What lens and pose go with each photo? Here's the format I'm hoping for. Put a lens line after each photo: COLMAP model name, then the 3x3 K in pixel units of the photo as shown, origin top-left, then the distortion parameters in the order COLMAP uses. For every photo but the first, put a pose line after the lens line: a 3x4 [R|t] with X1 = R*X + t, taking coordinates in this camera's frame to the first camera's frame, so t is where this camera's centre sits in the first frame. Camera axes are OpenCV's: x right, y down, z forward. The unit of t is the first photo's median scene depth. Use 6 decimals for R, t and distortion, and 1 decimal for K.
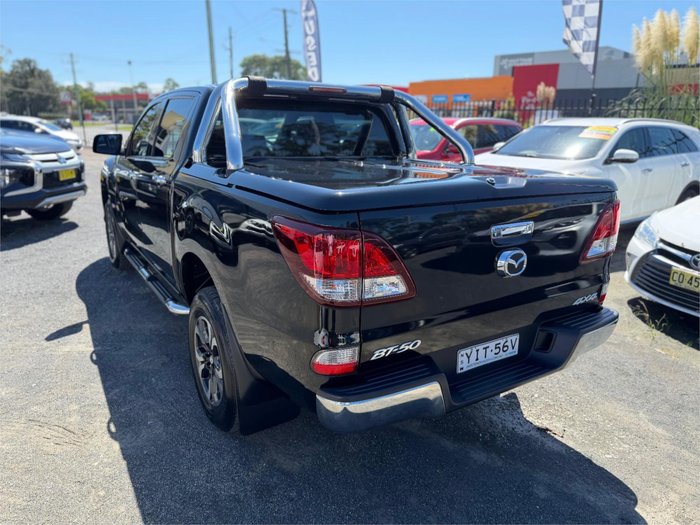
lens RADIAL K [[493.9, 0, 353.0], [0, 493.9, 265.8], [0, 0, 1]] dist [0.024924, -0.032182]
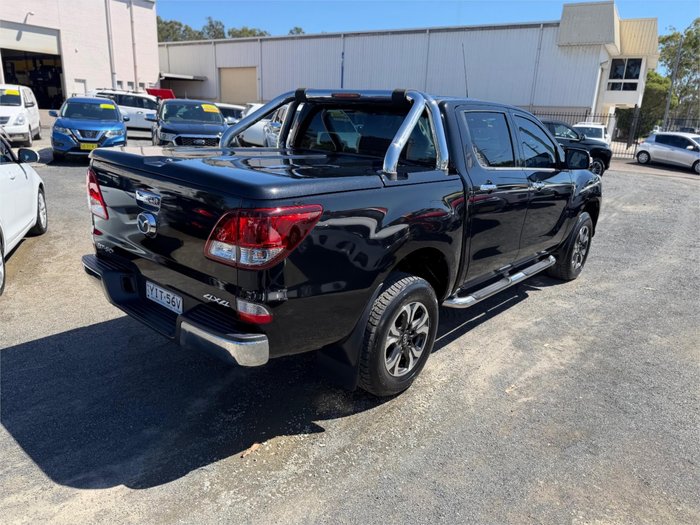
lens RADIAL K [[493.9, 0, 351.7], [0, 493.9, 264.0], [0, 0, 1]] dist [0.024924, -0.032182]
pose [[0.288139, 0.270699, -0.918530, 0.999093], [-0.305274, 0.935131, 0.179828, -0.178841], [0.907625, 0.228588, 0.352085, 0.626170]]
